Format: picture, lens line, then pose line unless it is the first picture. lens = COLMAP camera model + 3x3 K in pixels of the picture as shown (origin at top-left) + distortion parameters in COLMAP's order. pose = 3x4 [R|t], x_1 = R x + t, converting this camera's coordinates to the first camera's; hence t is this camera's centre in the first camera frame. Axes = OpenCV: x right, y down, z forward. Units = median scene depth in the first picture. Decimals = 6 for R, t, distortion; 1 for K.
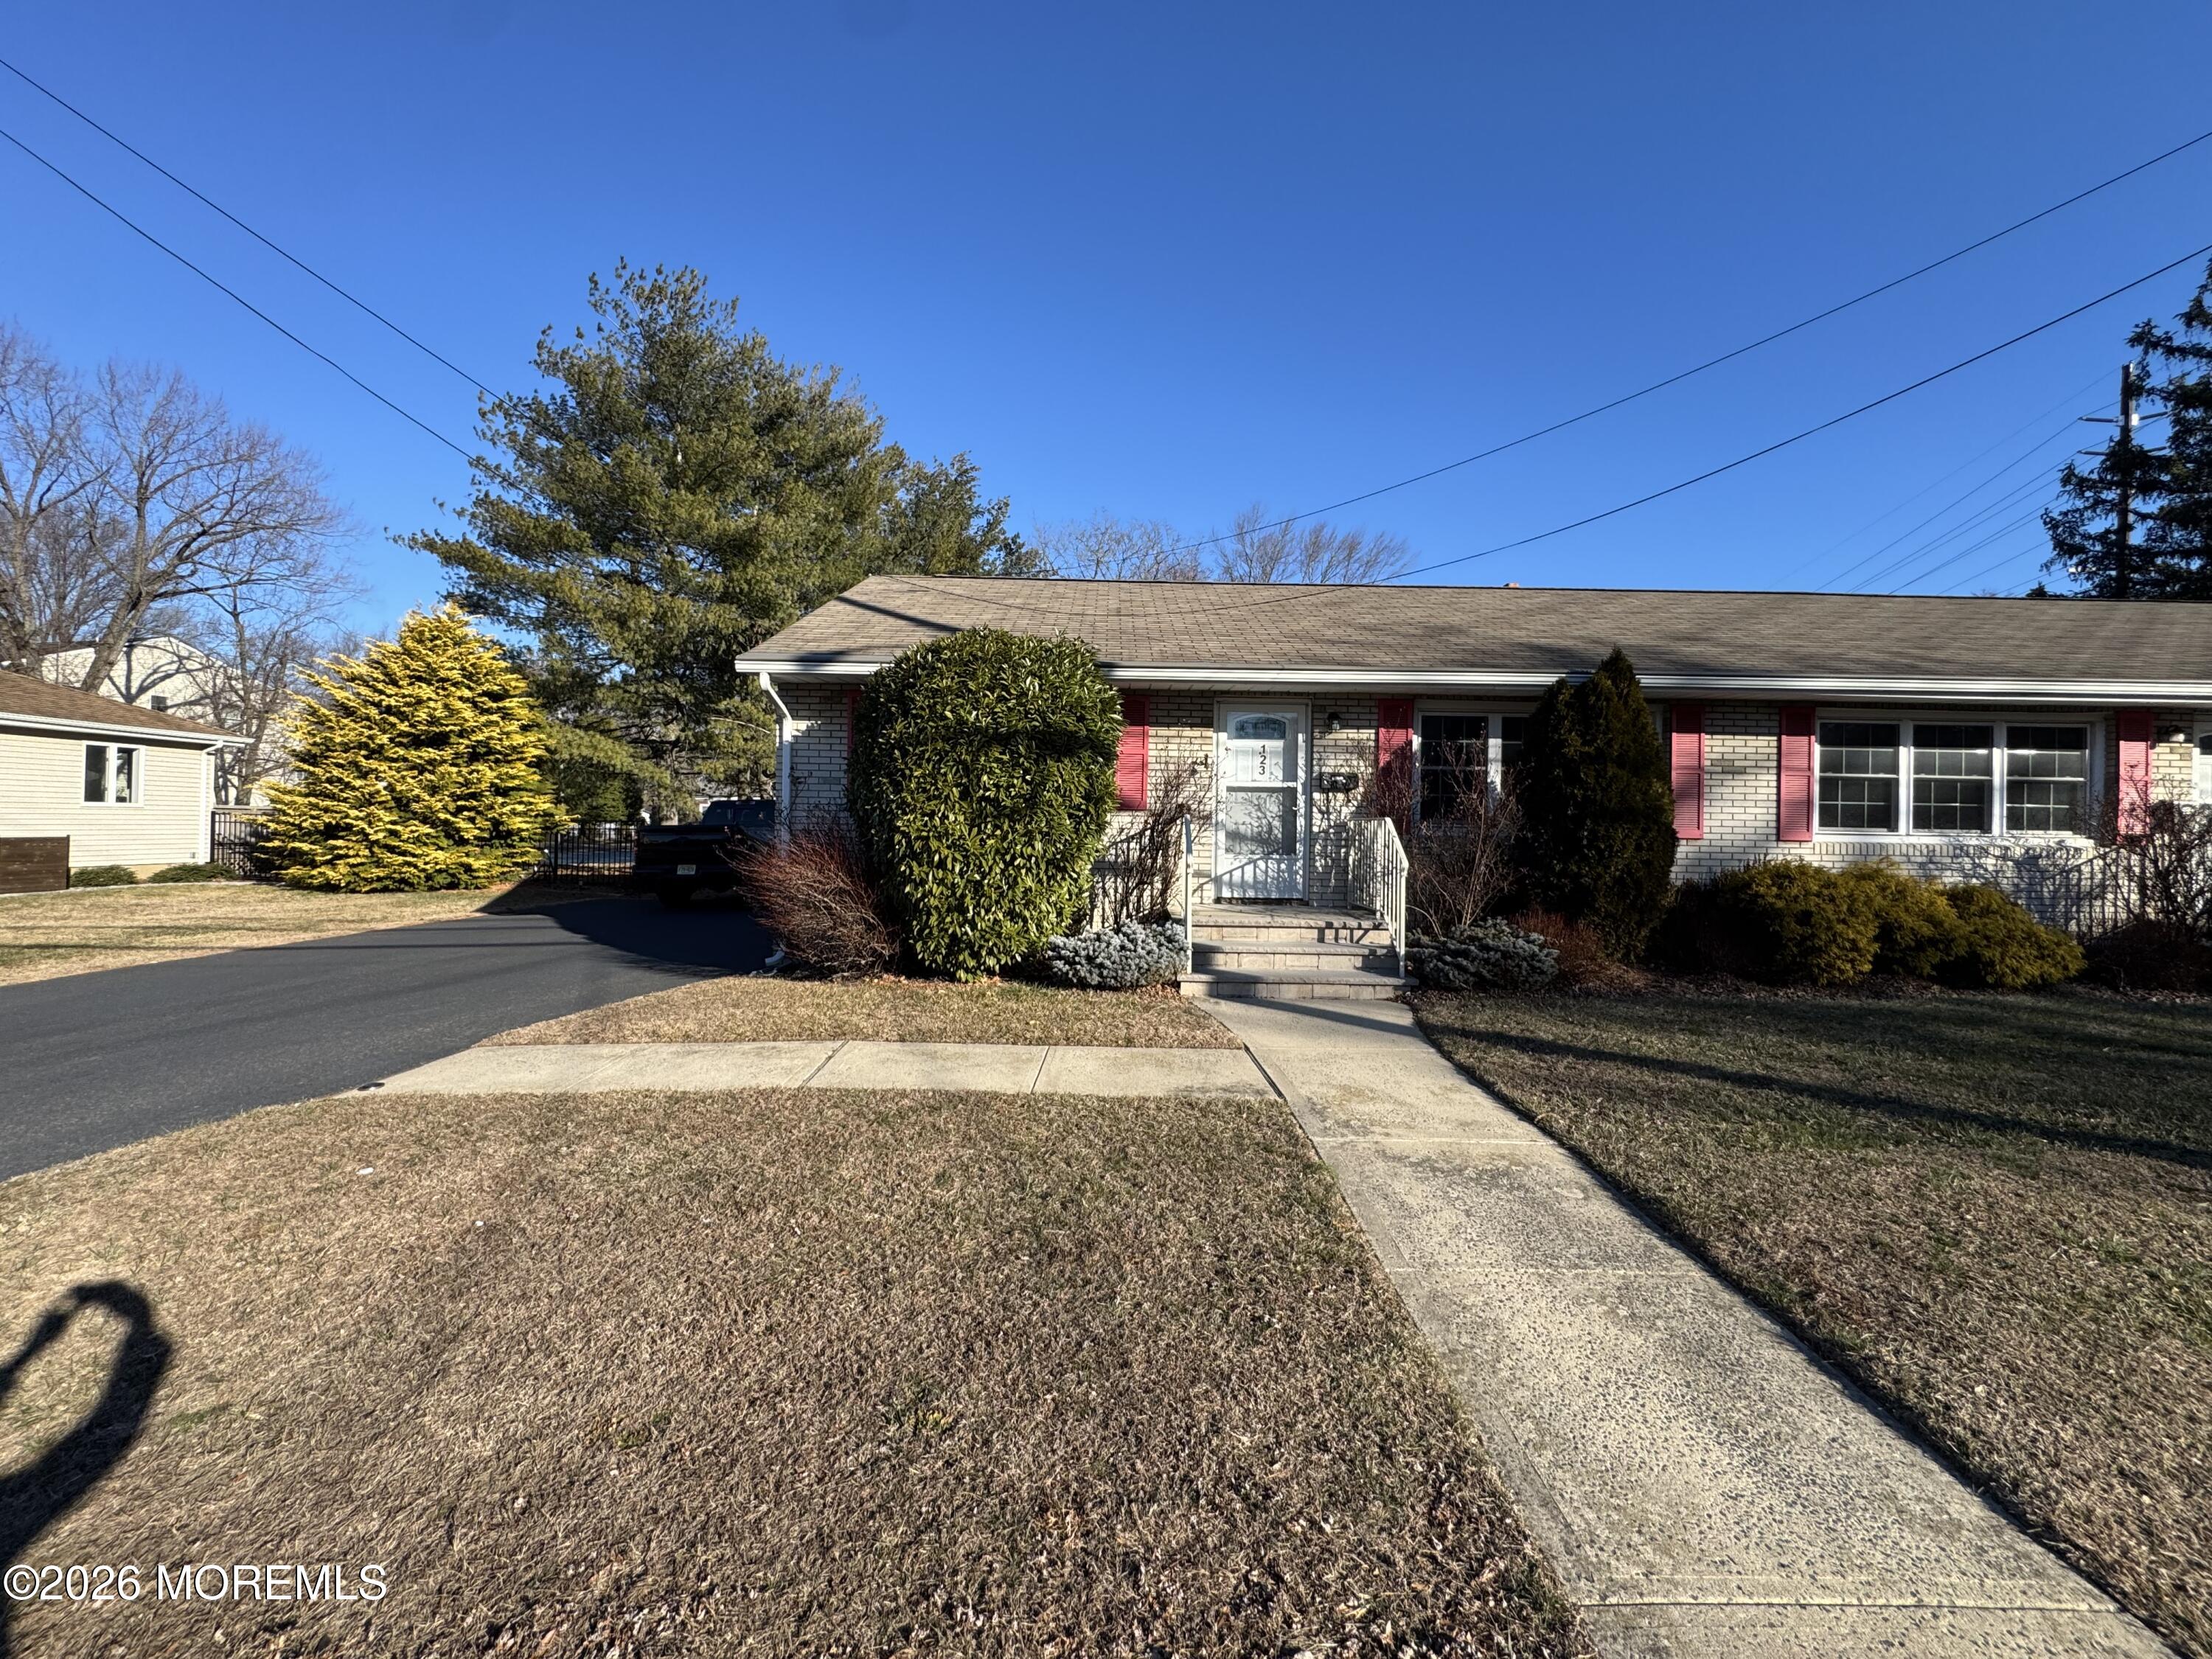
lens RADIAL K [[841.0, 0, 1107.9], [0, 841.0, 818.9], [0, 0, 1]] dist [0.007364, -0.000146]
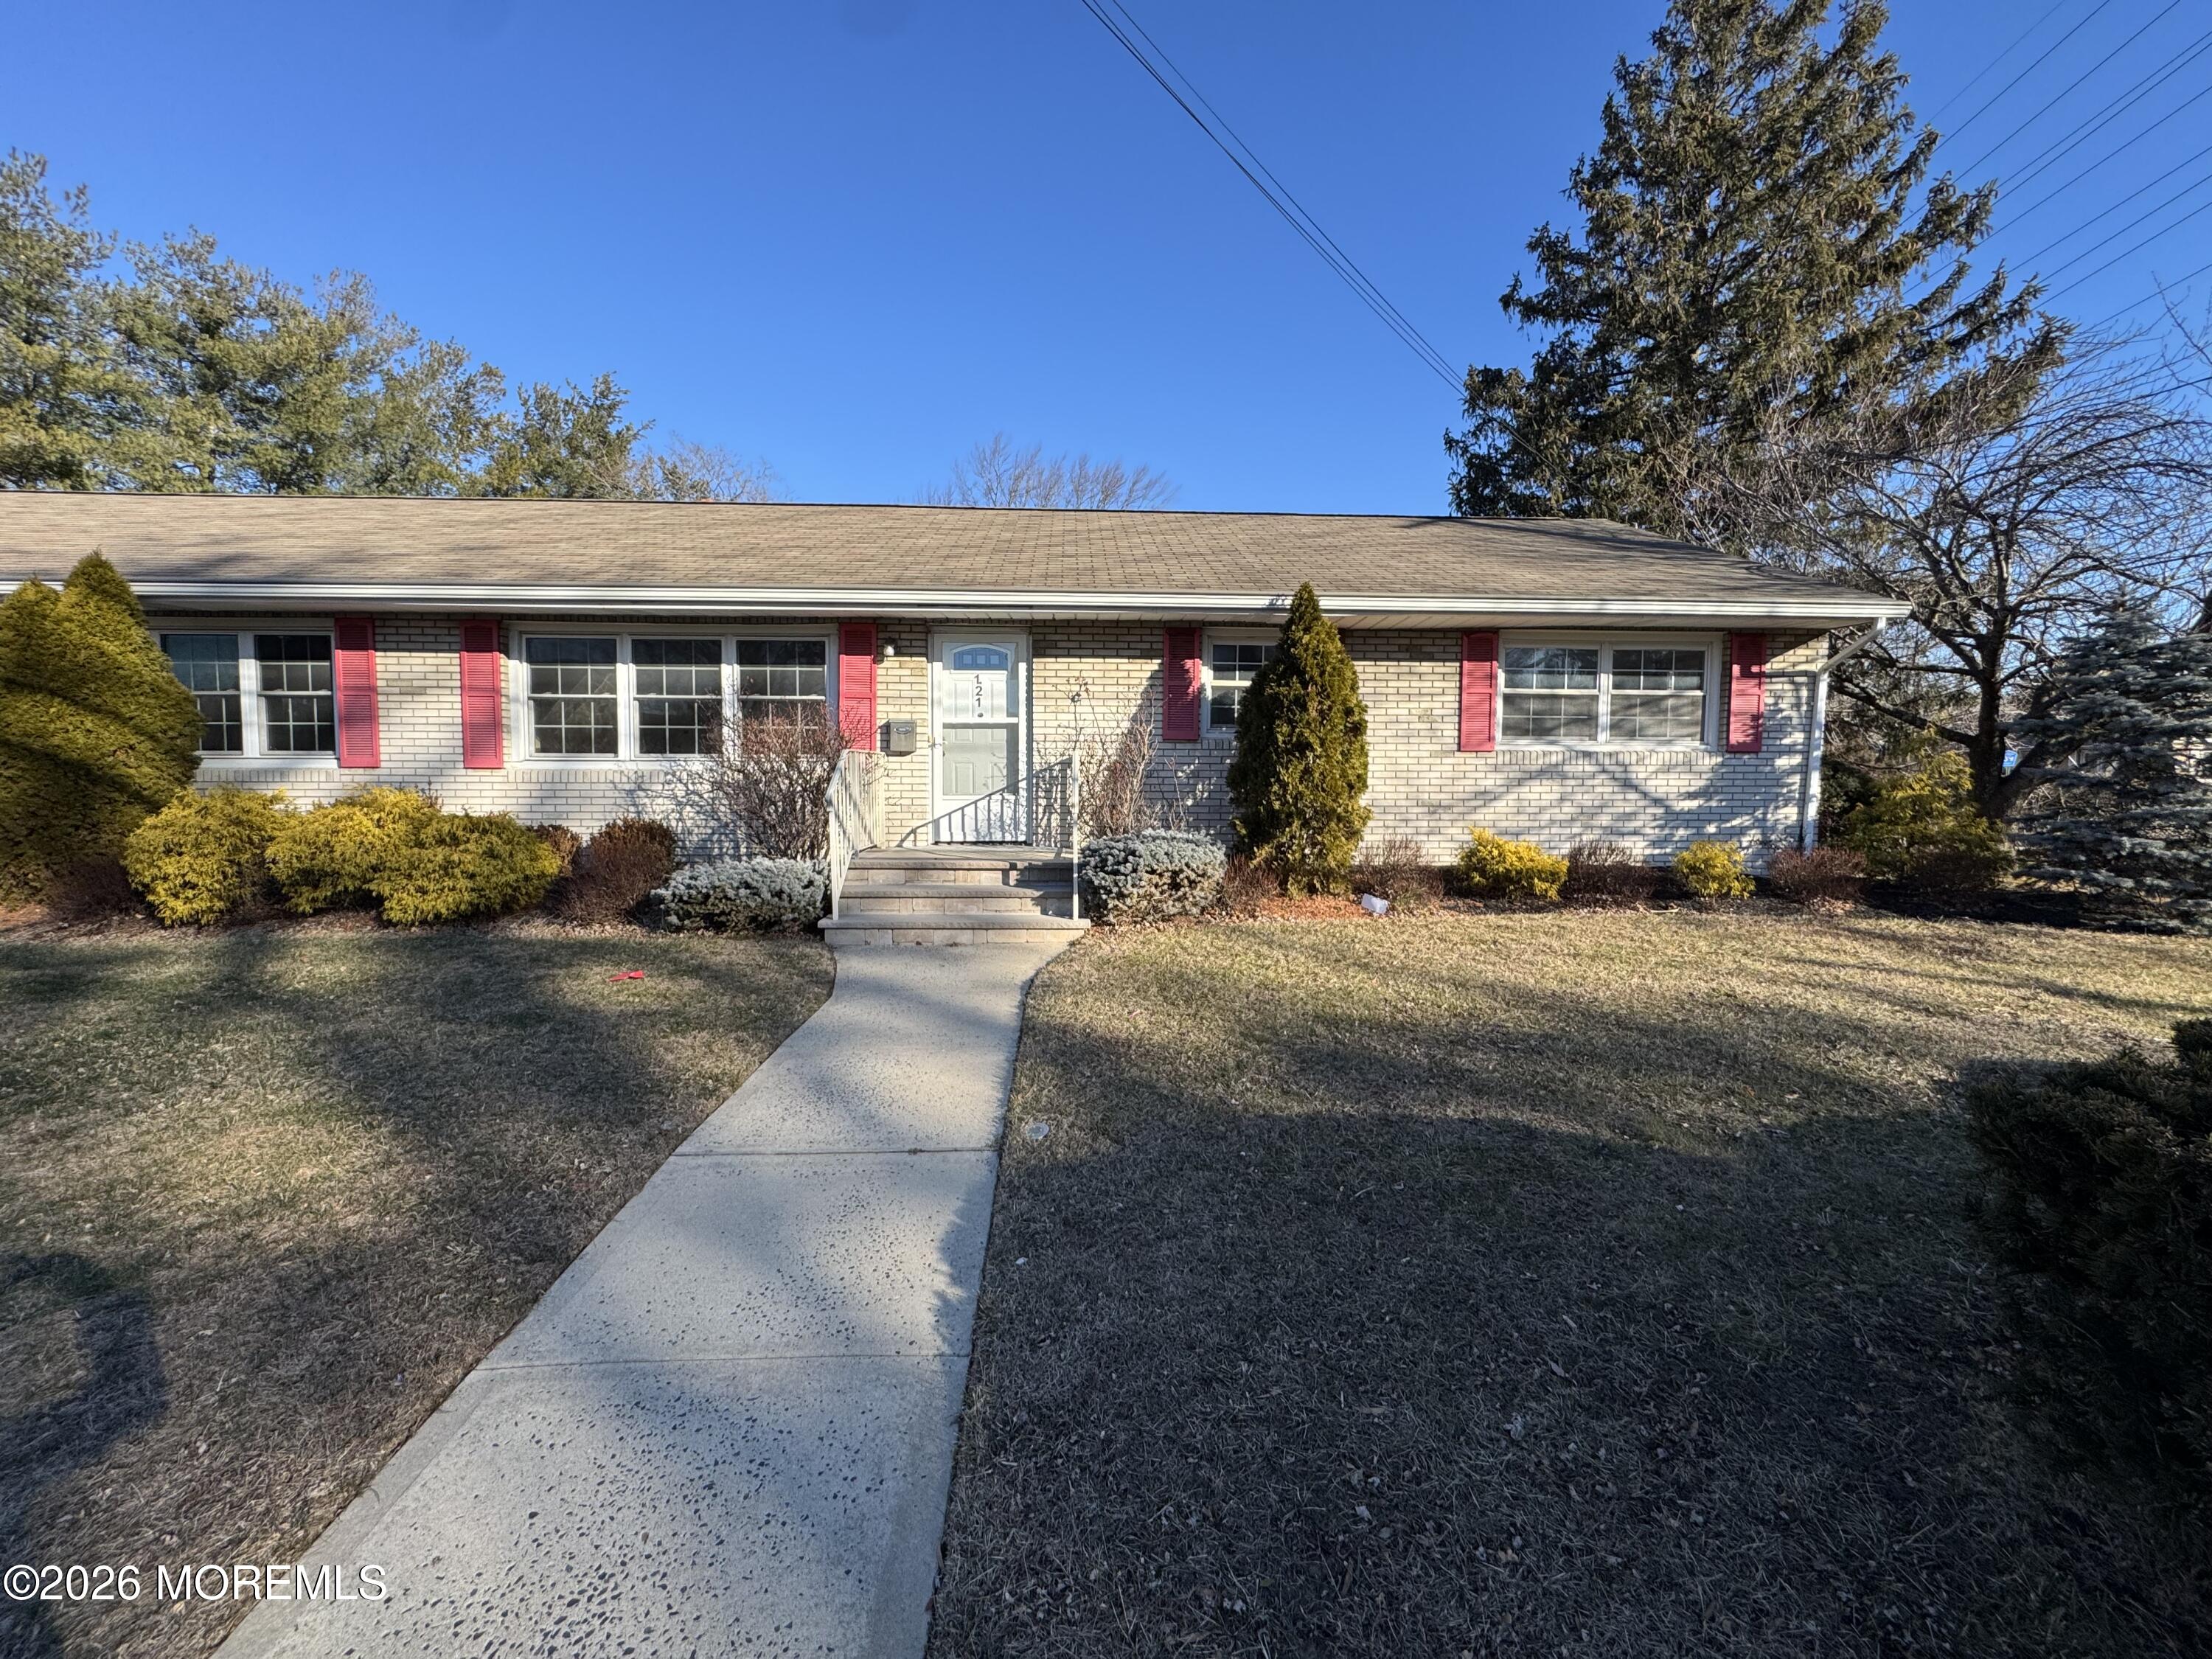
lens RADIAL K [[882.8, 0, 1102.3], [0, 882.8, 830.8], [0, 0, 1]] dist [-0.002268, -0.000517]
pose [[0.999612, -0.013950, 0.024090, 1.478659], [0.011956, 0.996642, 0.081010, 0.024839], [-0.025139, -0.080691, 0.996422, 0.019151]]
